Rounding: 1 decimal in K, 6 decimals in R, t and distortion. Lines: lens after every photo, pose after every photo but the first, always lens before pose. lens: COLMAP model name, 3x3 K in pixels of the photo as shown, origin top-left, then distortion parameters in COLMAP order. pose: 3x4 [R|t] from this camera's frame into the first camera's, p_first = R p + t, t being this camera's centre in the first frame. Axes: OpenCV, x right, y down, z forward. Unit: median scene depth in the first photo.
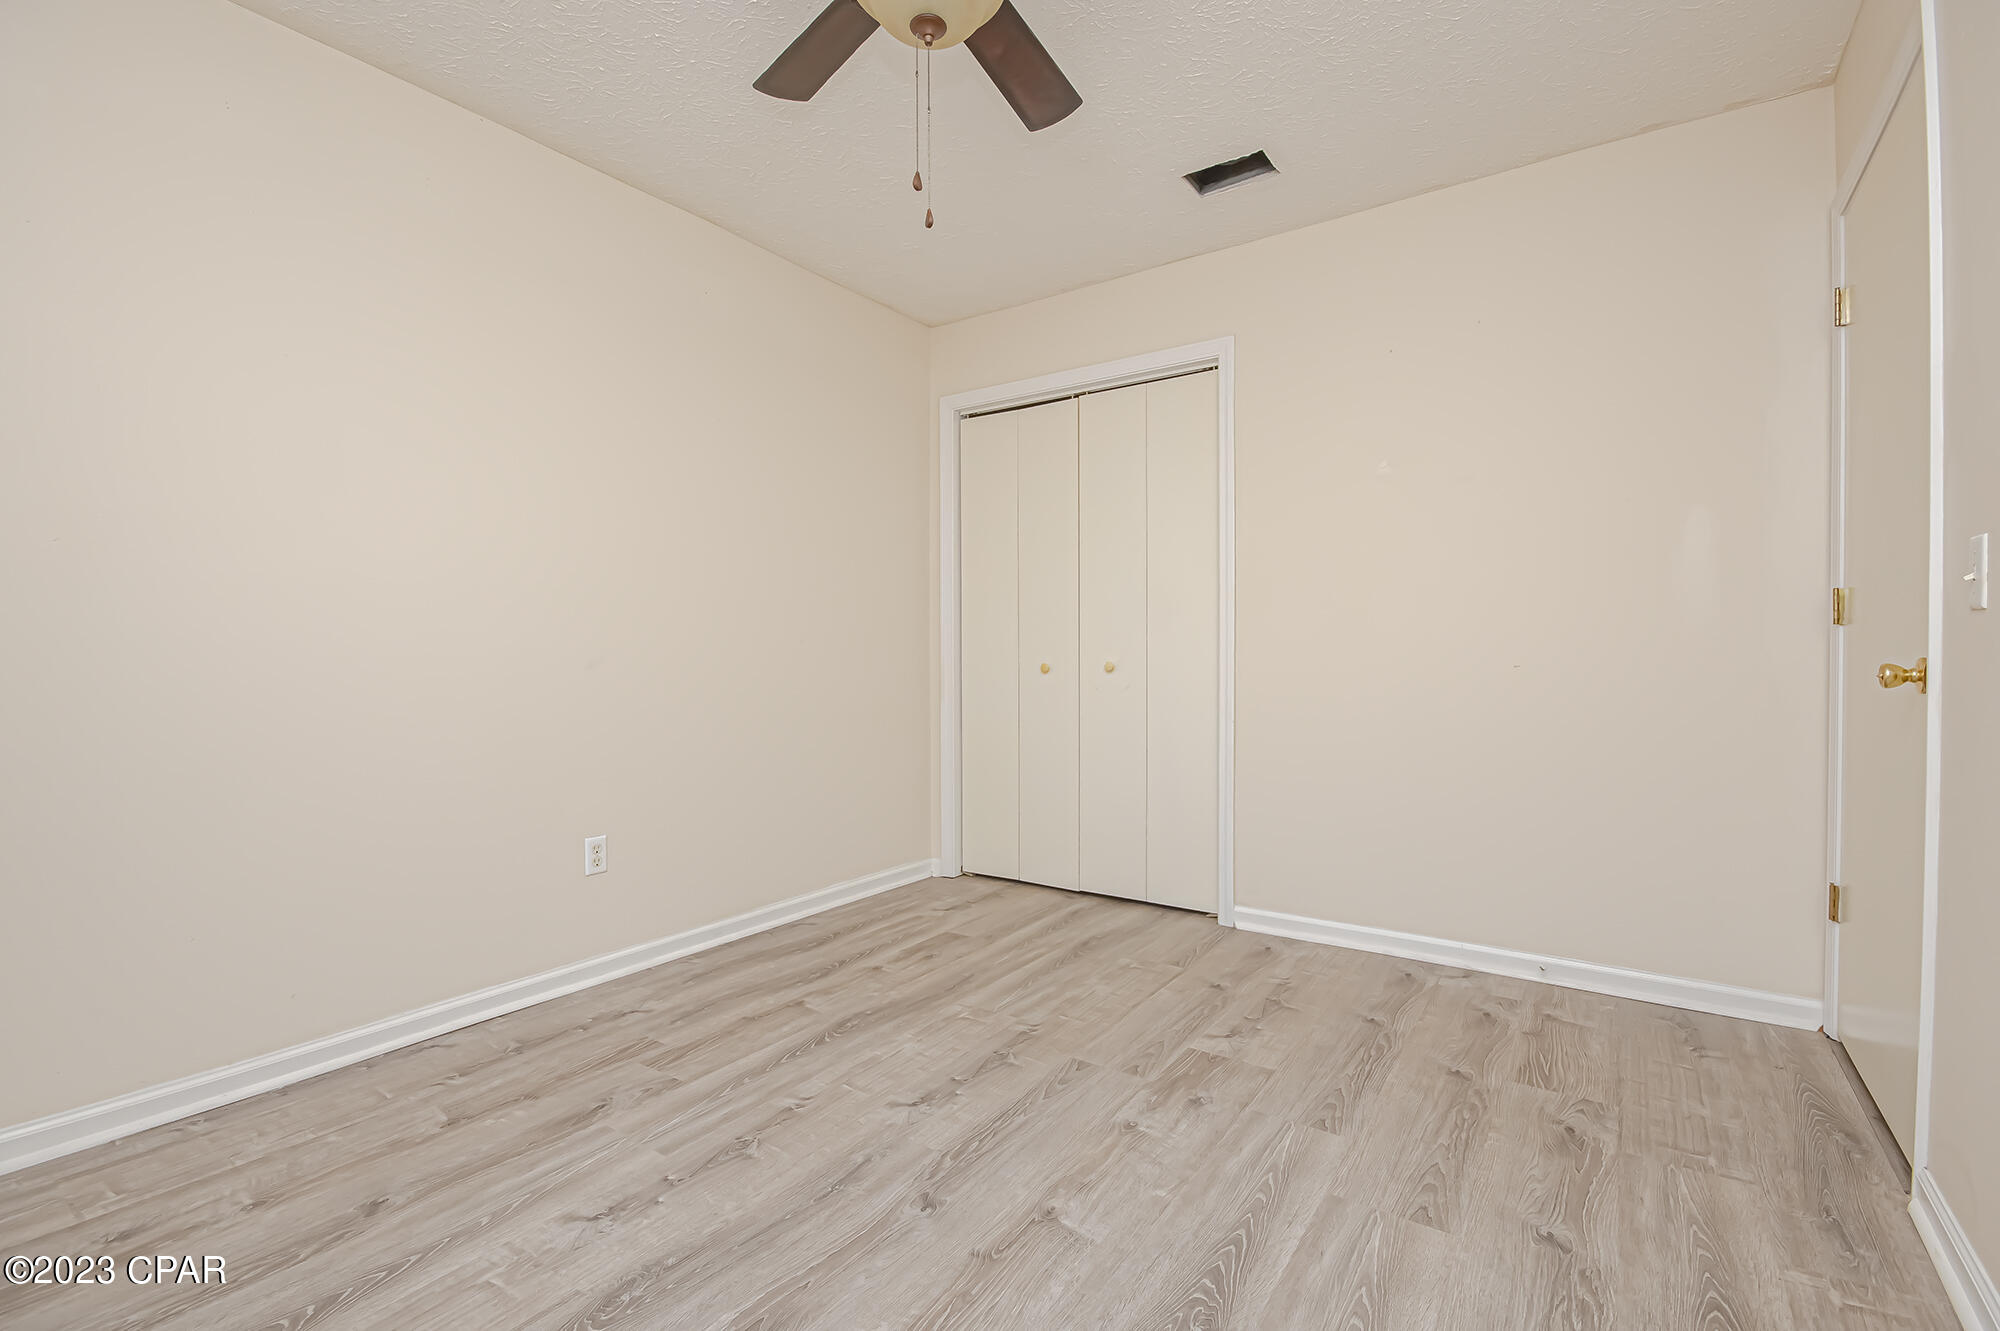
lens RADIAL K [[876.0, 0, 998.0], [0, 876.0, 658.4], [0, 0, 1]] dist [0.002341, -0.007583]
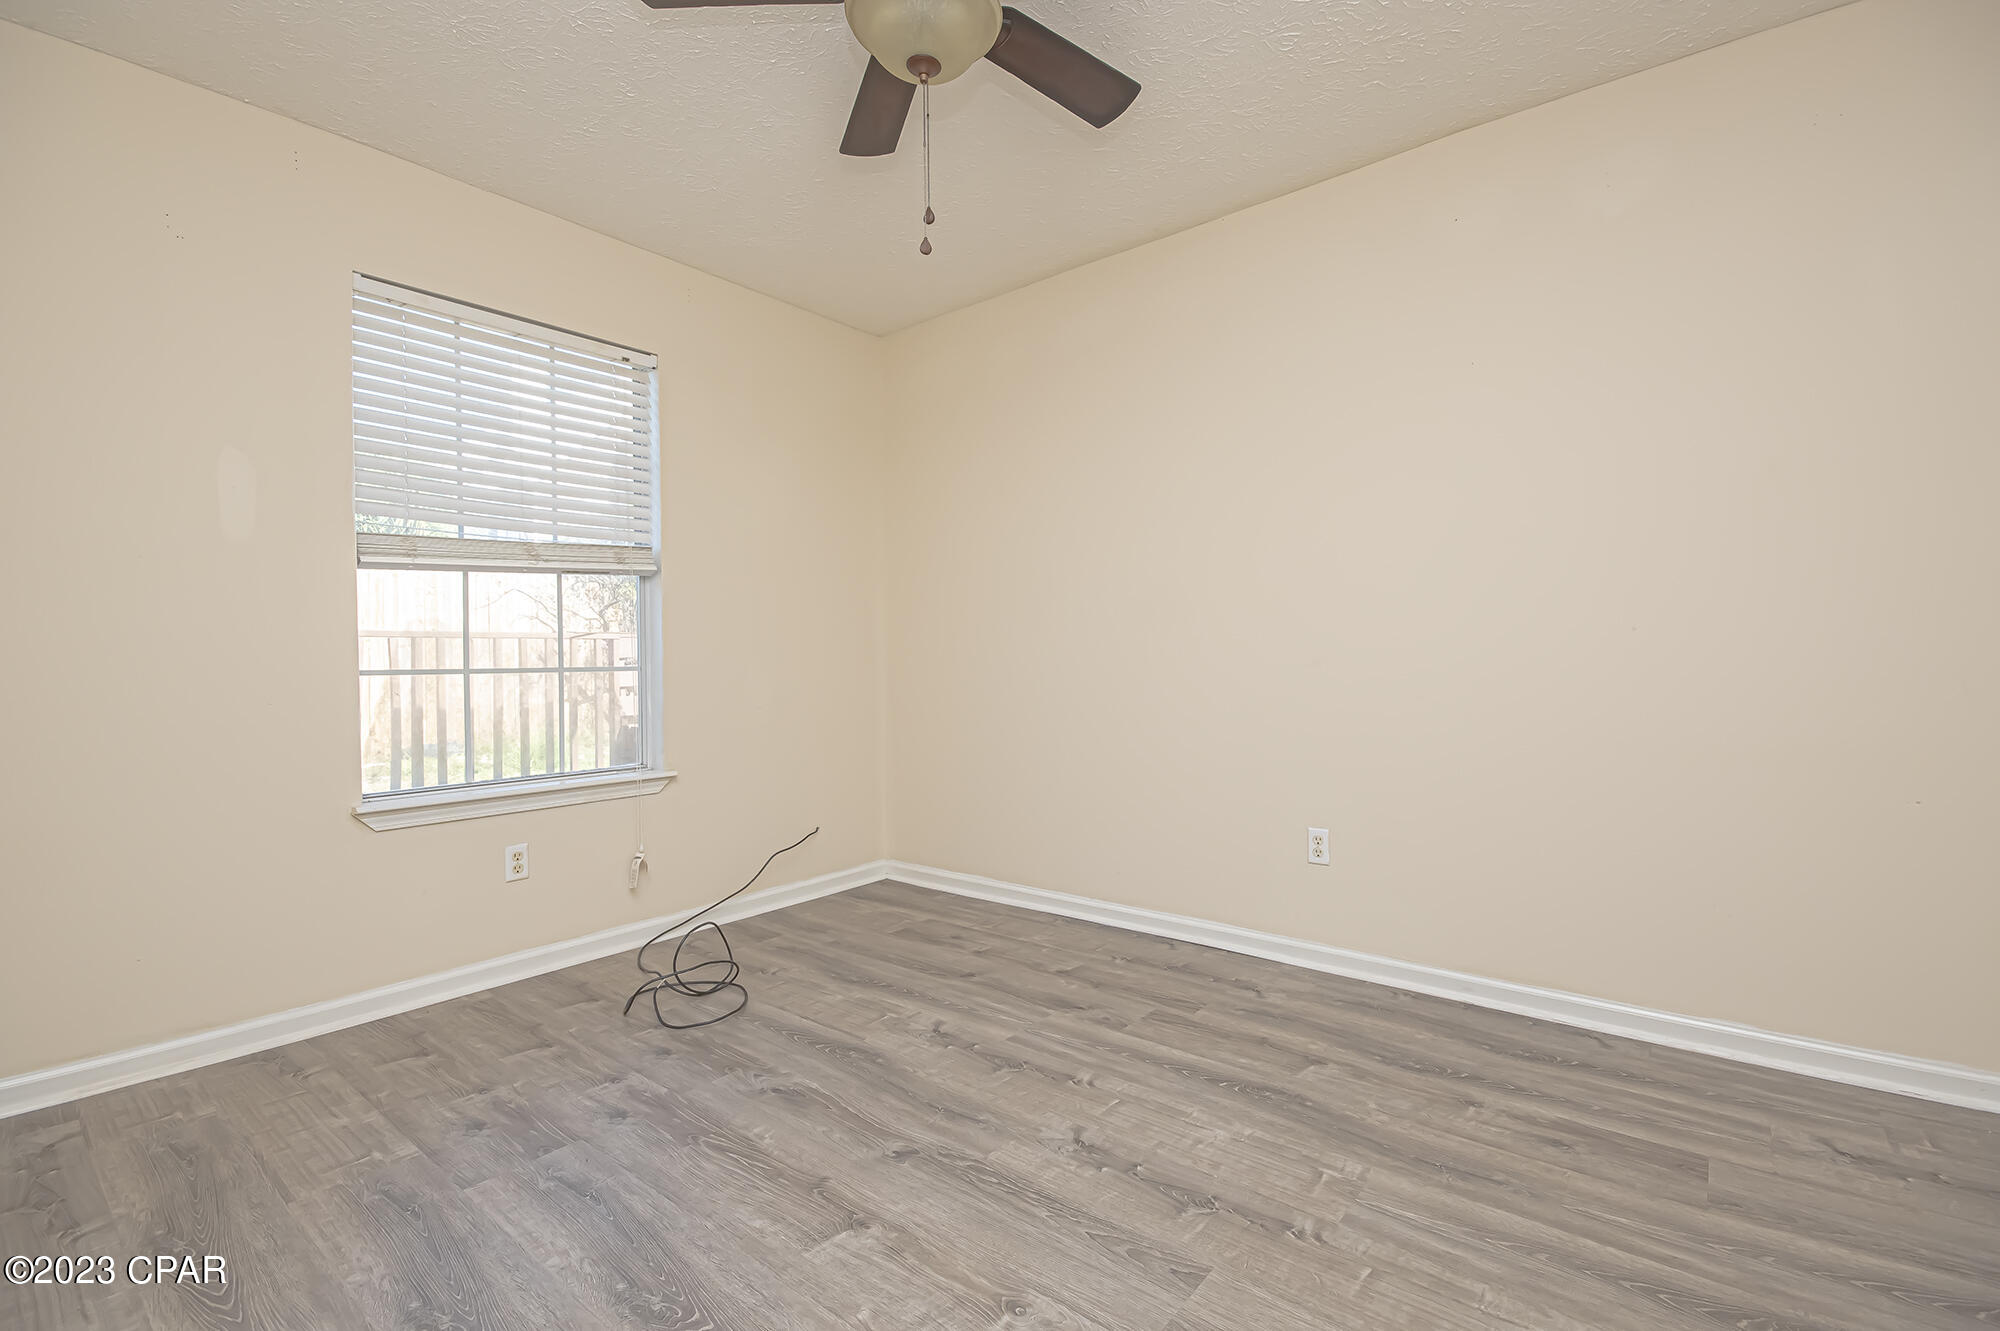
lens RADIAL K [[876.0, 0, 995.3], [0, 876.0, 661.1], [0, 0, 1]] dist [0.002341, -0.007583]
pose [[-0.079020, 0.005214, -0.996859, 0.696394], [0.005481, 0.999973, 0.004796, 0.009142], [0.996858, -0.005085, -0.079047, 0.853889]]
